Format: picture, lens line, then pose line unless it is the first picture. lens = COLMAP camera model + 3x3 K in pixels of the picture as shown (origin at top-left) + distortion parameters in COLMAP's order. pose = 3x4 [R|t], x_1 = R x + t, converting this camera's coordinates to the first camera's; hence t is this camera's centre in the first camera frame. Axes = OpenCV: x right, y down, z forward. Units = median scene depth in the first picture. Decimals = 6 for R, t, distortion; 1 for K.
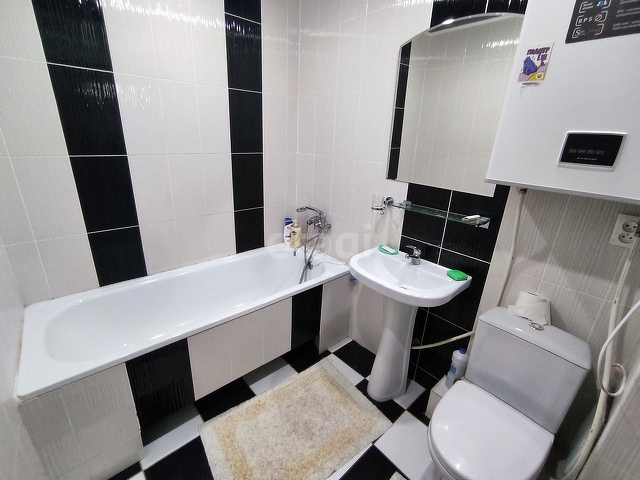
lens RADIAL K [[293.2, 0, 313.4], [0, 293.2, 239.5], [0, 0, 1]] dist [-0.001674, 0.000891]
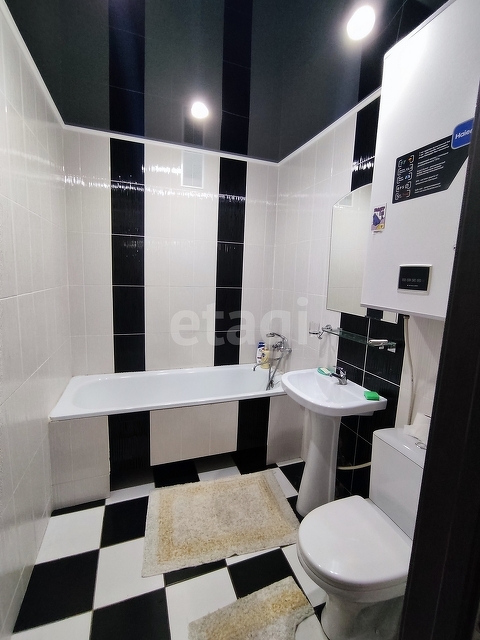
lens RADIAL K [[293.1, 0, 240.0], [0, 293.1, 320.0], [0, 0, 1]] dist [-0.000253, 0.001066]
pose [[0.931788, 0.052596, -0.359173, 0.372539], [-0.125318, 0.975224, -0.182299, 0.096590], [0.340686, 0.214875, 0.915293, -0.185107]]
